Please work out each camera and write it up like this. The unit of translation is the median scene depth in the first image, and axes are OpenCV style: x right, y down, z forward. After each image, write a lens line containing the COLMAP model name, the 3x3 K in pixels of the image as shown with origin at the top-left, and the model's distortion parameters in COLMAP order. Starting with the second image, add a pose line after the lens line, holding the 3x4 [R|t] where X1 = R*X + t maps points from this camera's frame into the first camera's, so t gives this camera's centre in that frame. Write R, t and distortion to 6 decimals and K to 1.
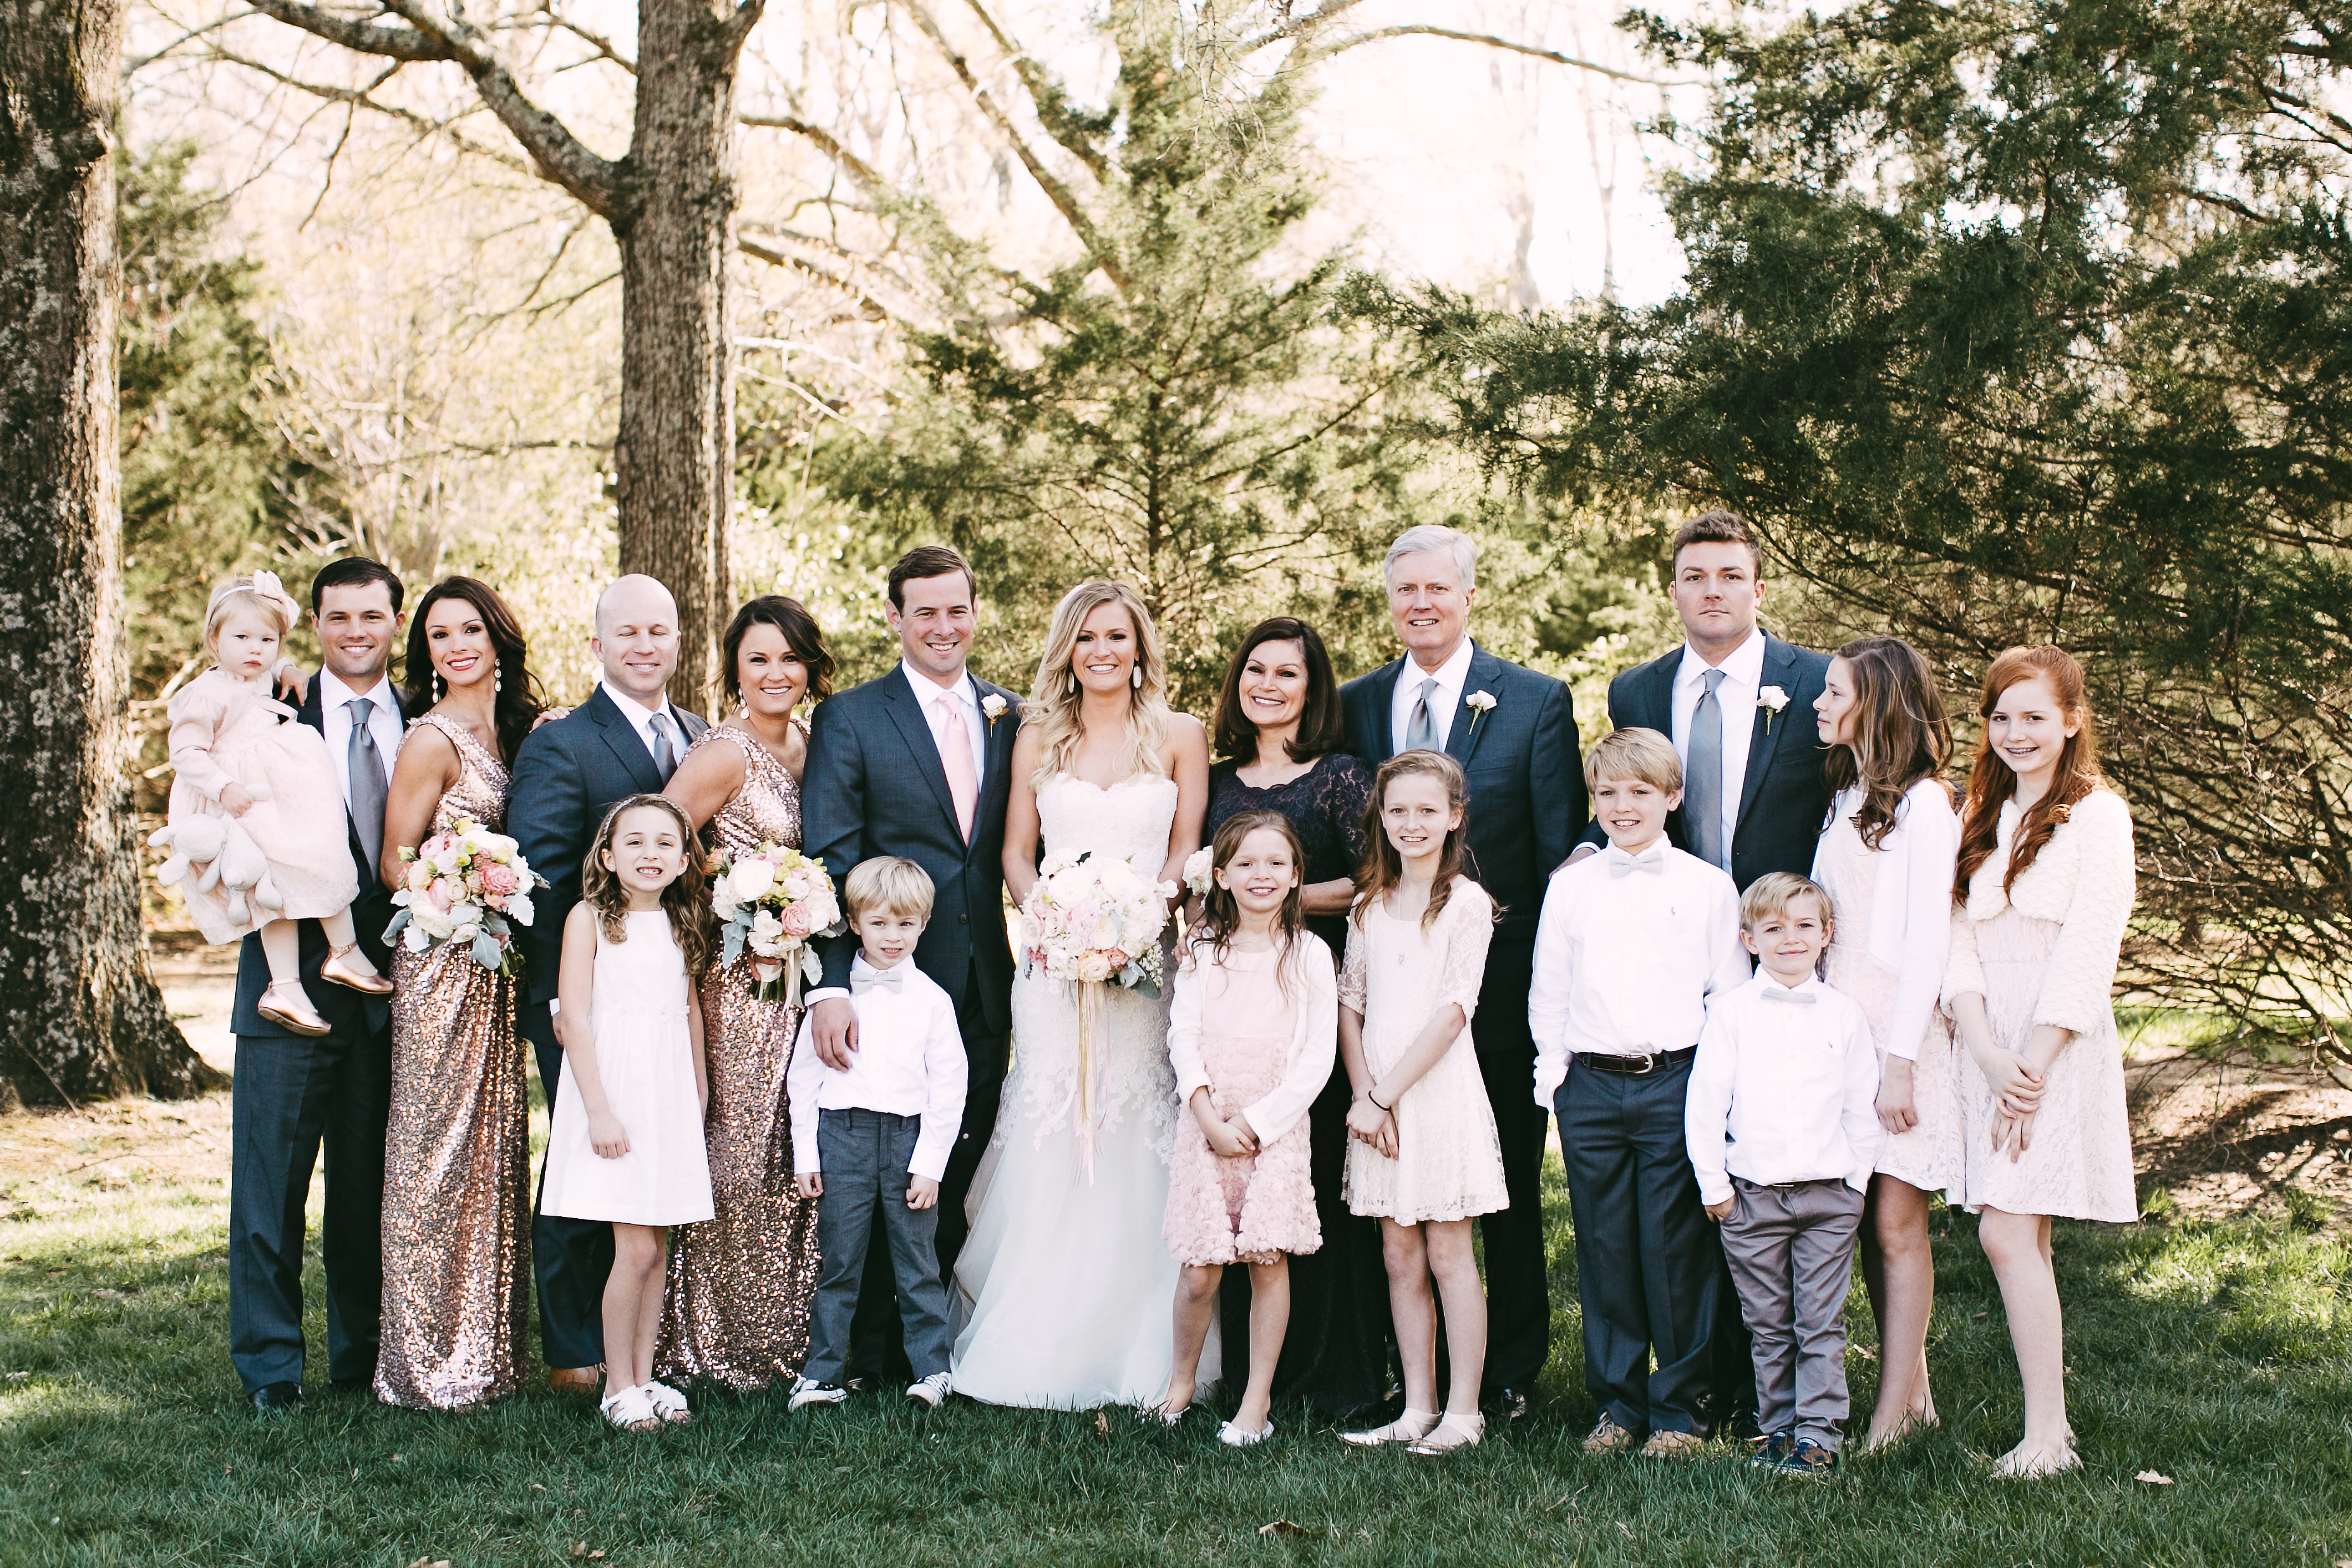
lens RADIAL K [[3636.1, 0, 1178.2], [0, 3636.1, 765.6], [0, 0, 1]] dist [0.031782, 0.000000]
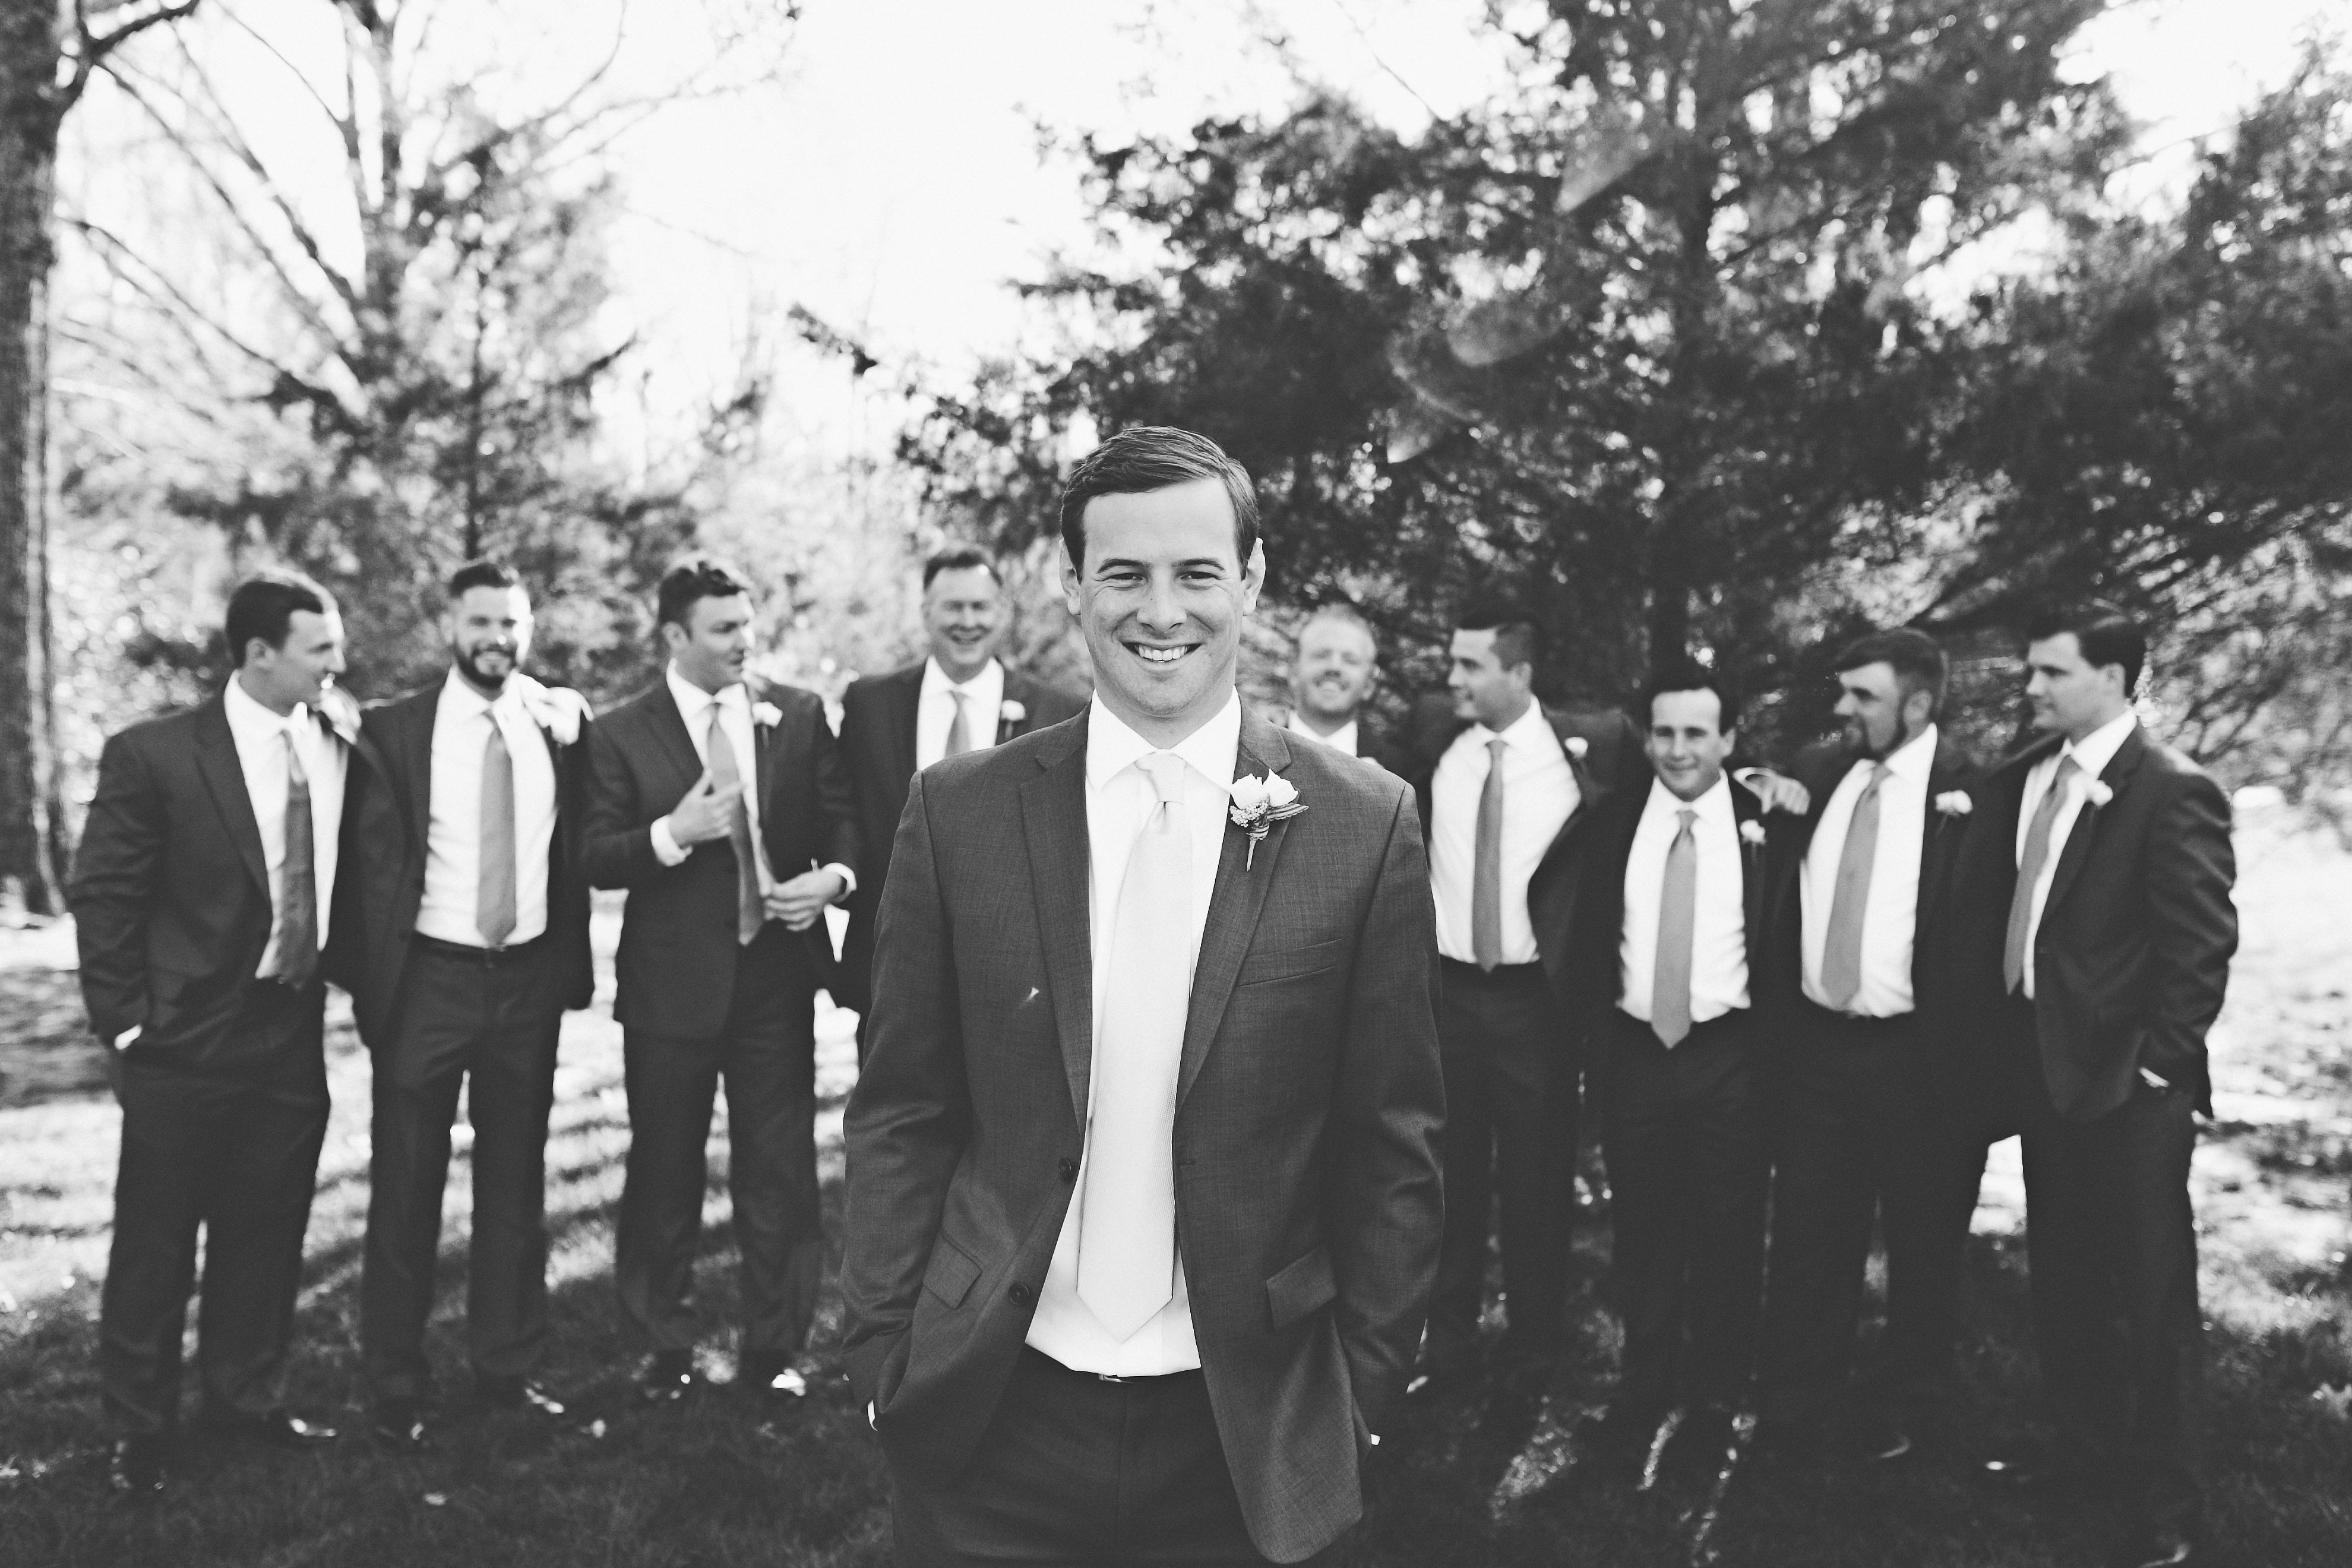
lens RADIAL K [[2337.3, 0, 1180.7], [0, 2337.3, 797.7], [0, 0, 1]] dist [0.011281, 0.000000]
pose [[0.937976, 0.004747, 0.346668, -0.045293], [-0.013562, 0.999643, 0.023007, -0.007539], [-0.346435, -0.026281, 0.937706, 0.183136]]
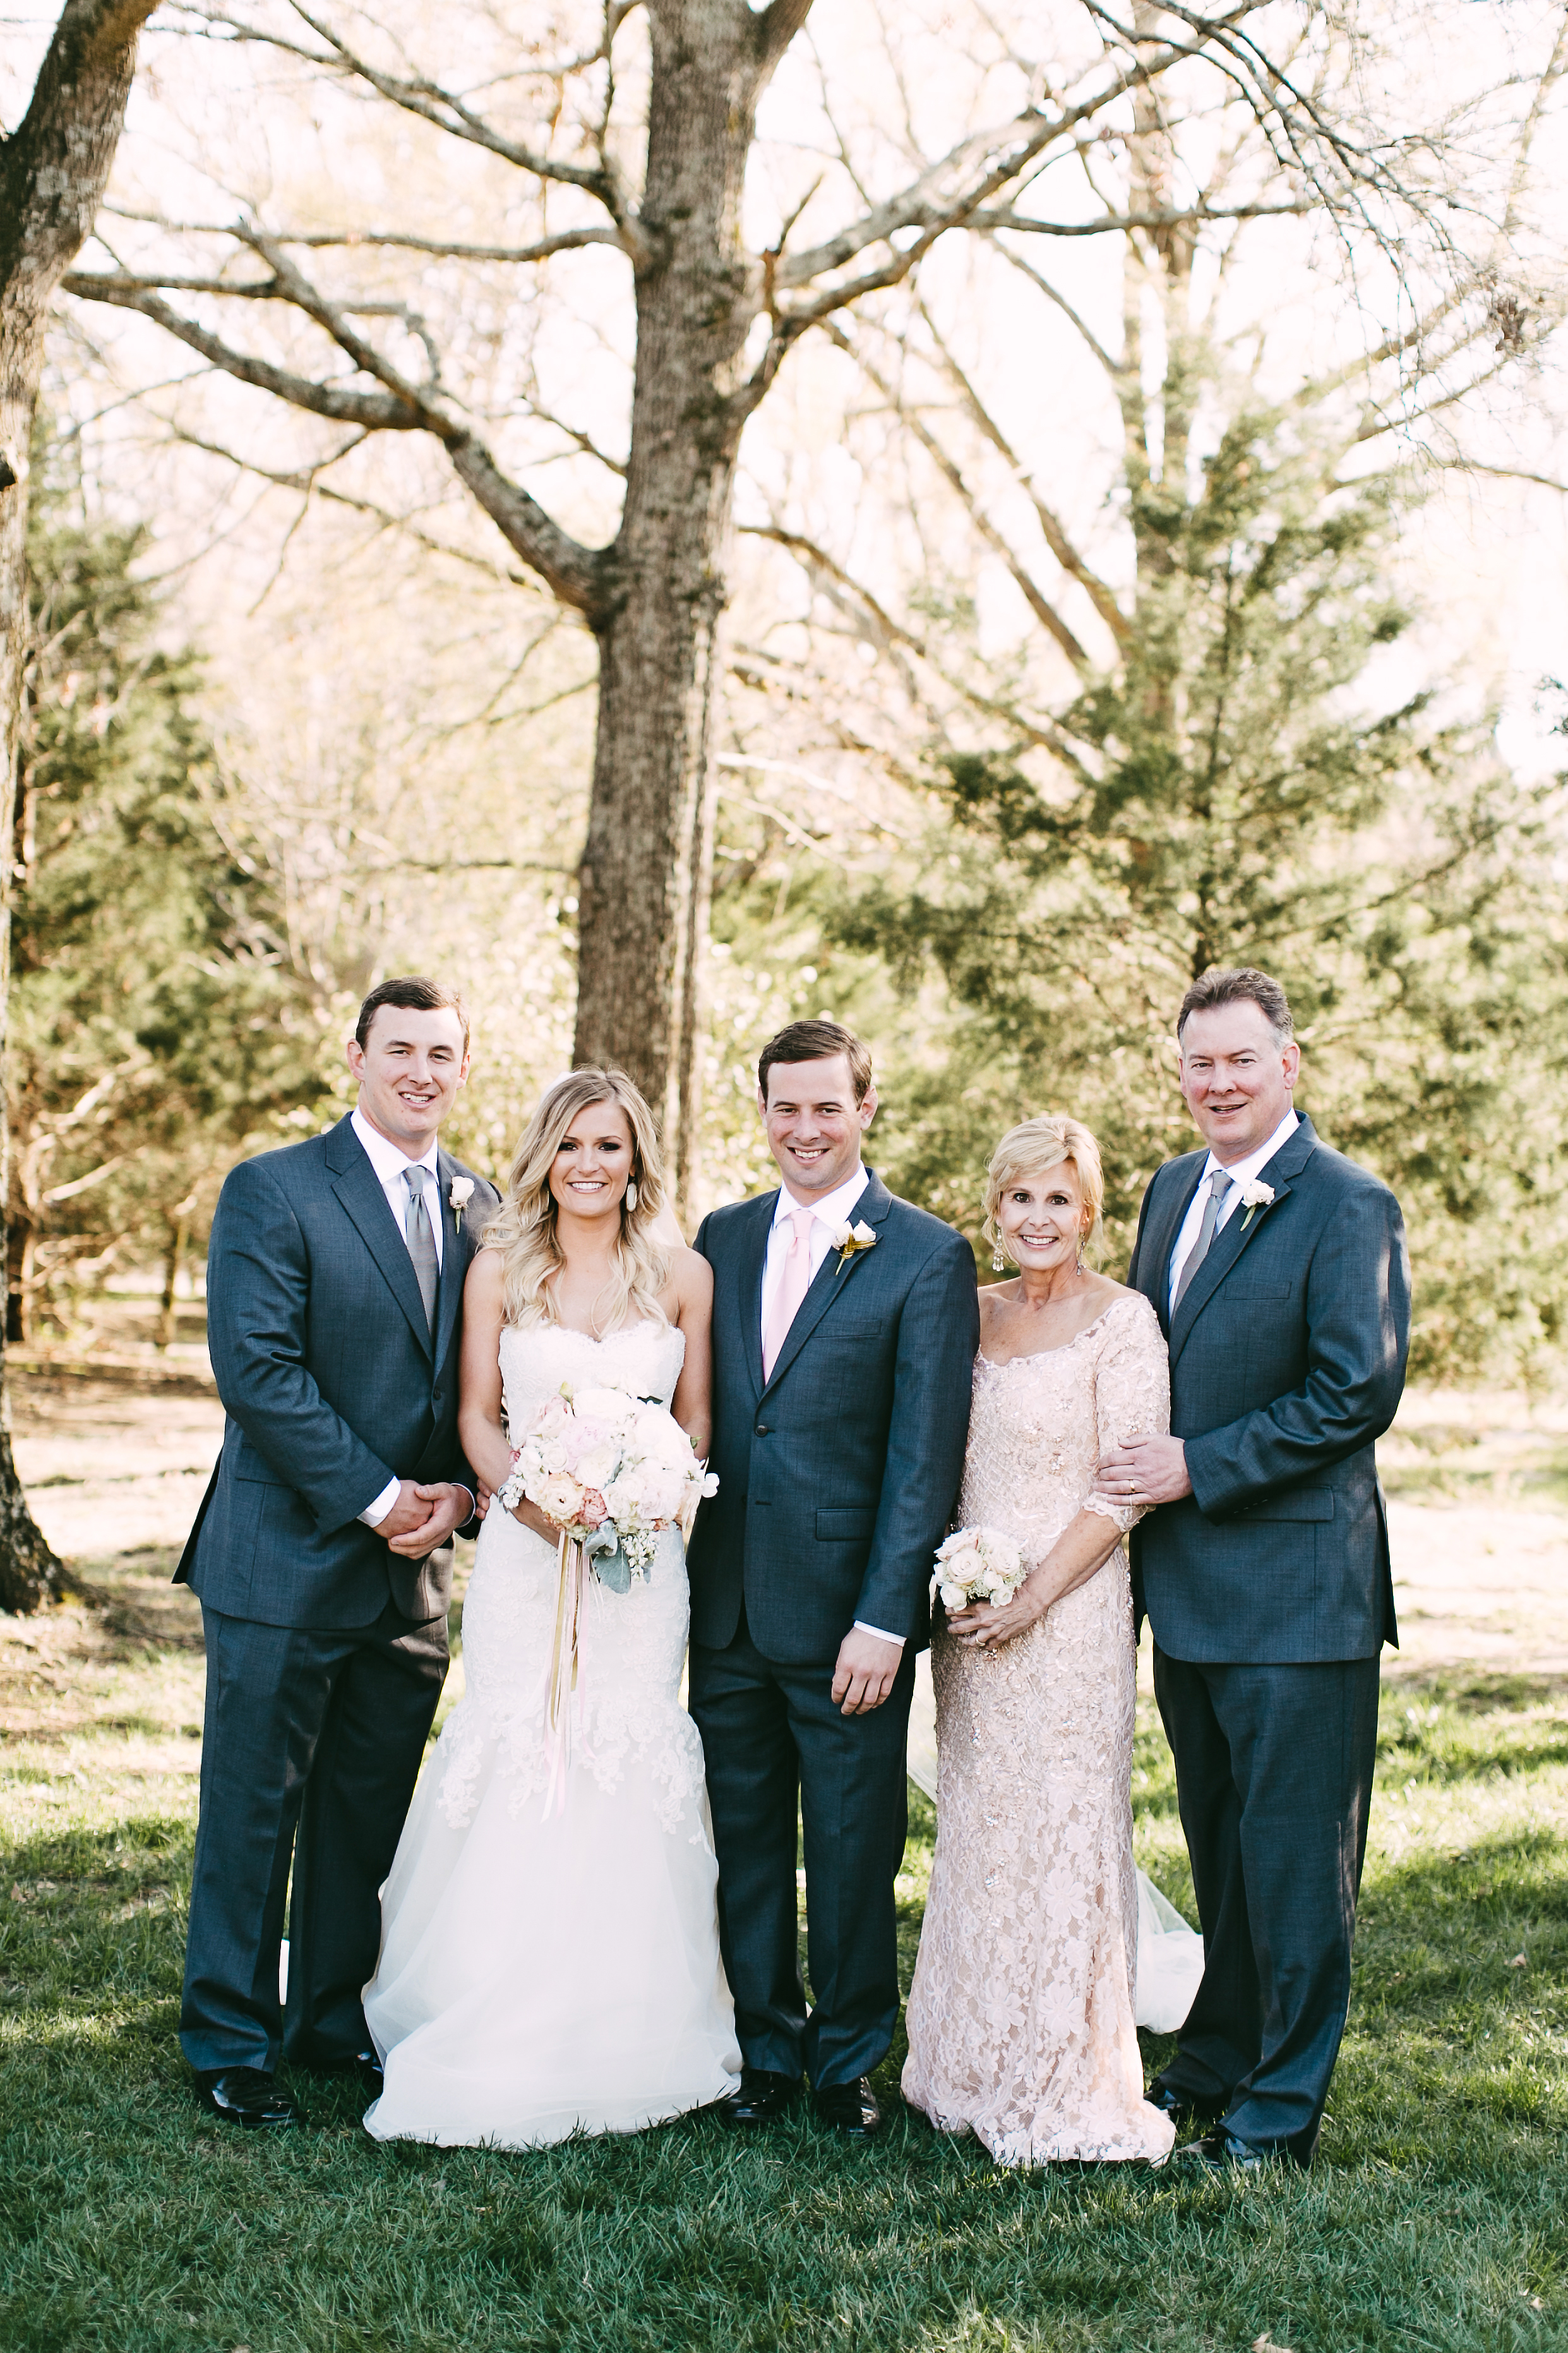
lens RADIAL K [[3682.9, 0, 780.8], [0, 3682.9, 1166.1], [0, 0, 1]] dist [0.027753, 0.000000]
pose [[0.994465, 0.058146, -0.087507, -0.021944], [-0.059359, 0.998173, -0.011316, -0.007360], [0.086690, 0.016448, 0.996100, 0.105685]]
